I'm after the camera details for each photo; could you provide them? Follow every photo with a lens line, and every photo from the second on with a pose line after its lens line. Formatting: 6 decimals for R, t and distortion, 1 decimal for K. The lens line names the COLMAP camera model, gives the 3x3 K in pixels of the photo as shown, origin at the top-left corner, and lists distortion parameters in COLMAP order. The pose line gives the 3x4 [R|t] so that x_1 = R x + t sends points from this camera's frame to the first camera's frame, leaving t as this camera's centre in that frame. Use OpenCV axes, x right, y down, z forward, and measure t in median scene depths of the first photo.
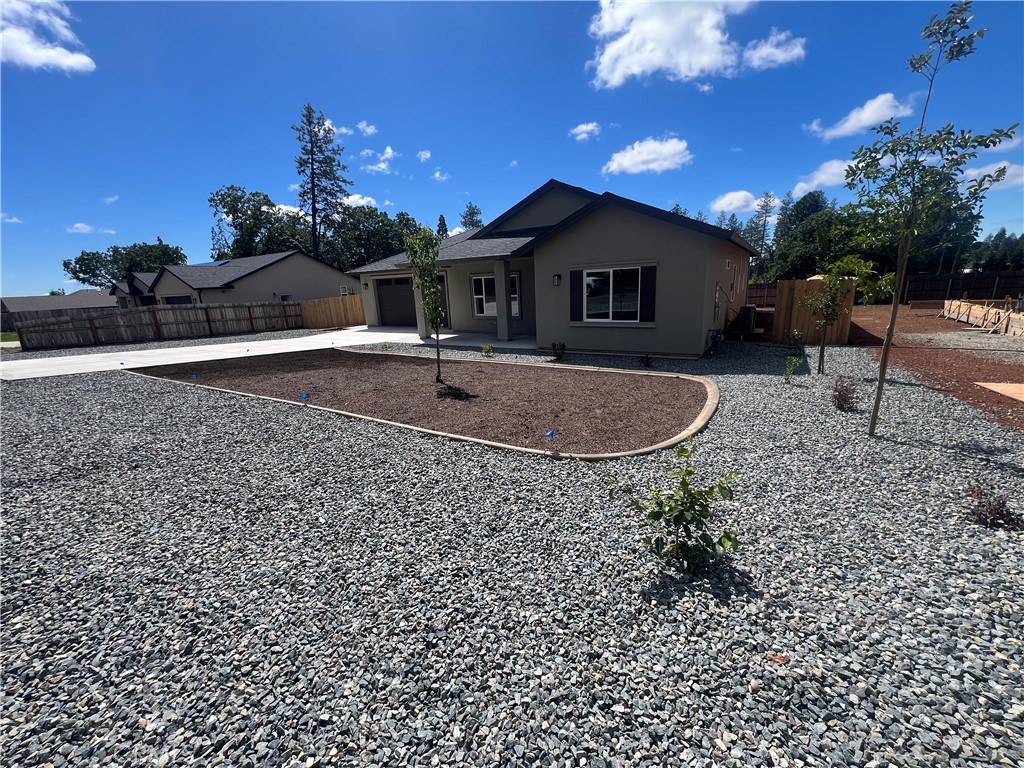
lens RADIAL K [[406.1, 0, 515.6], [0, 406.1, 391.5], [0, 0, 1]] dist [-0.000634, 0.000265]
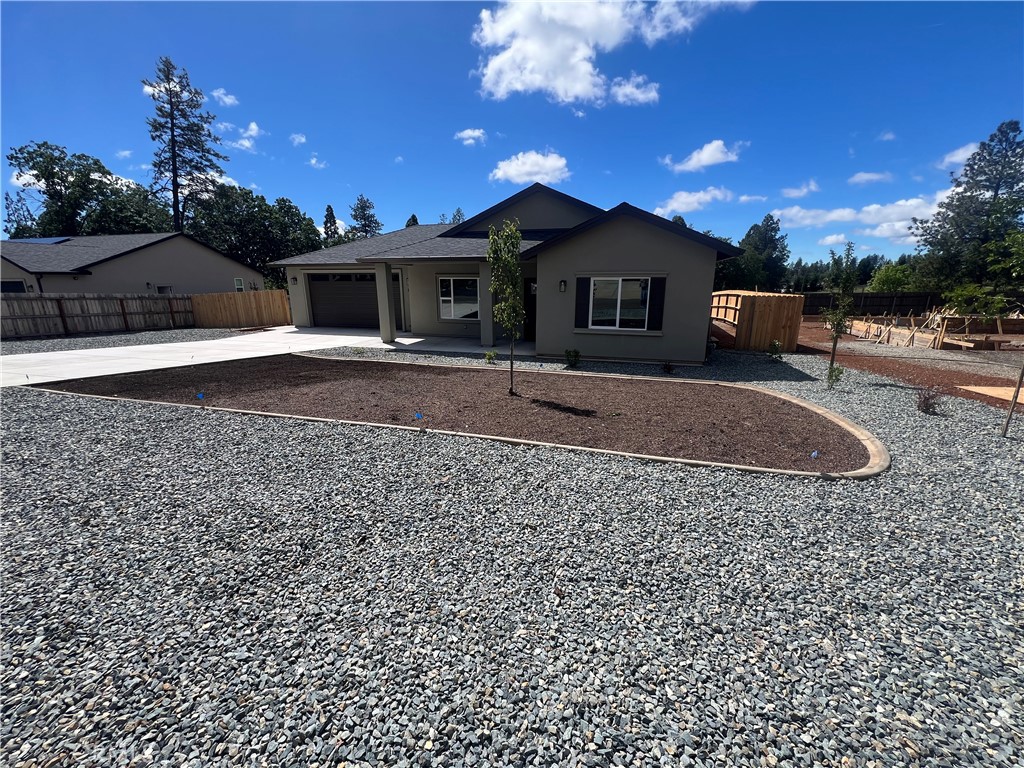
lens RADIAL K [[406.1, 0, 516.2], [0, 406.1, 389.2], [0, 0, 1]] dist [-0.000634, 0.000265]
pose [[0.964337, -0.021158, 0.263832, -0.050152], [0.024041, 0.999681, -0.007700, -0.003466], [-0.263585, 0.013768, 0.964538, 0.015016]]
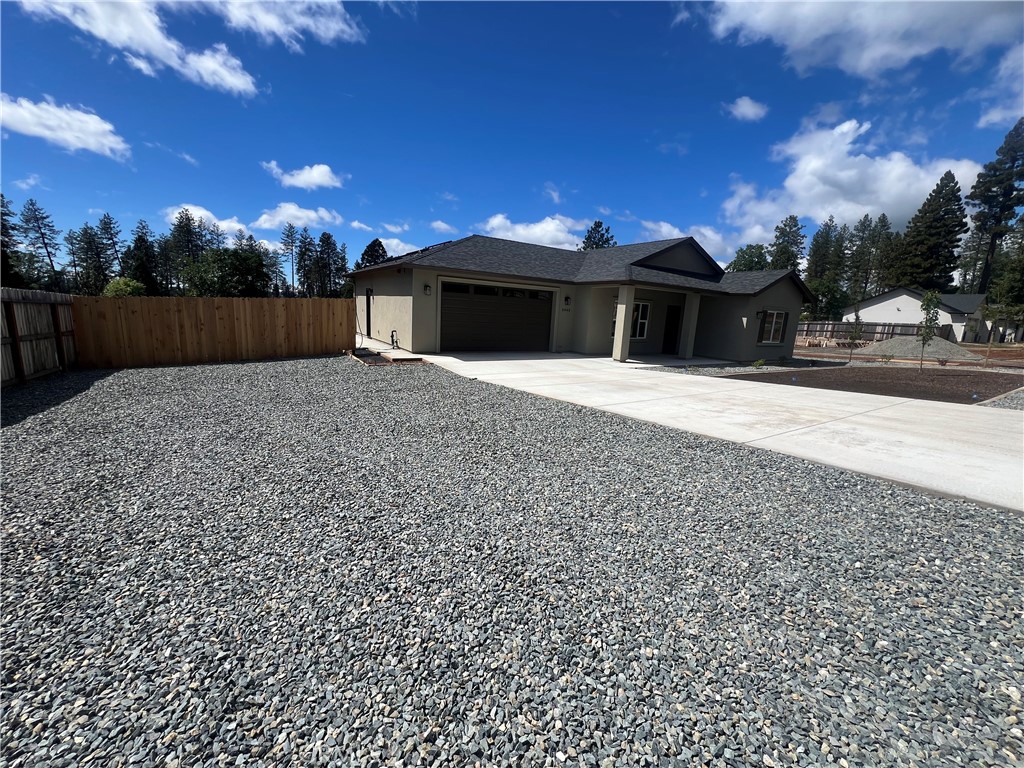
lens RADIAL K [[406.1, 0, 511.8], [0, 406.1, 375.0], [0, 0, 1]] dist [-0.000634, 0.000265]
pose [[0.434857, -0.074597, 0.897404, -0.302201], [0.160164, 0.987080, 0.004440, -0.038443], [-0.886142, 0.141801, 0.441186, 0.216153]]
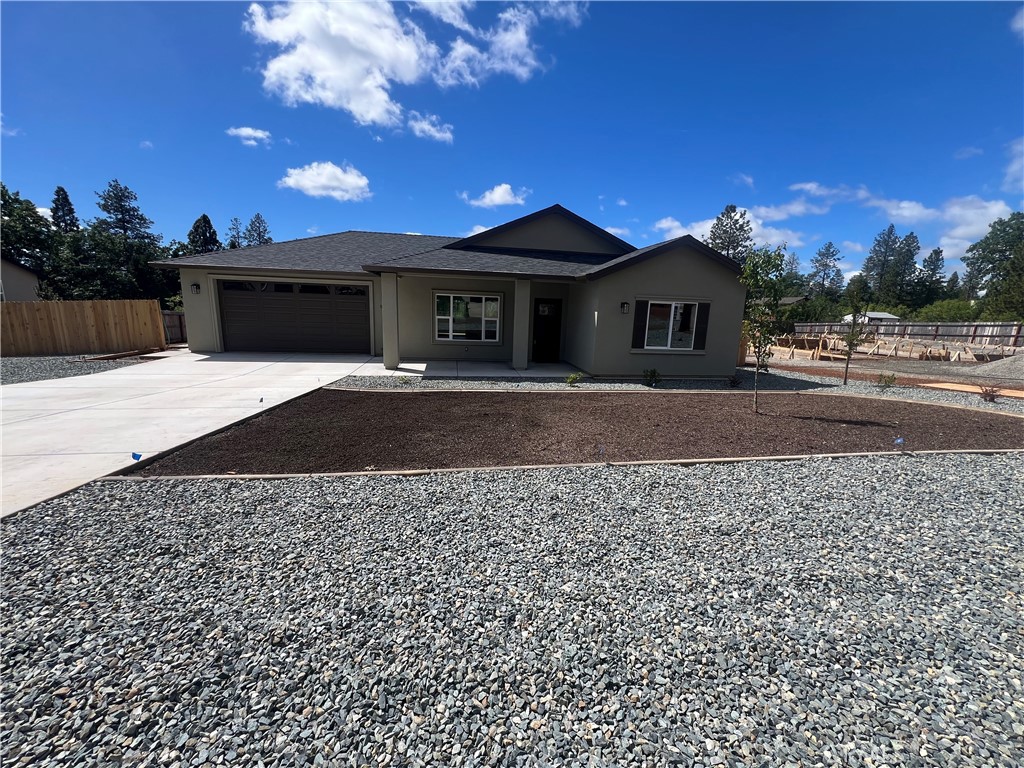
lens RADIAL K [[406.1, 0, 512.8], [0, 406.1, 385.1], [0, 0, 1]] dist [-0.000634, 0.000265]
pose [[0.755836, -0.050814, 0.652787, -0.142779], [0.101802, 0.993980, -0.040499, -0.013029], [-0.646799, 0.097065, 0.756458, 0.080067]]
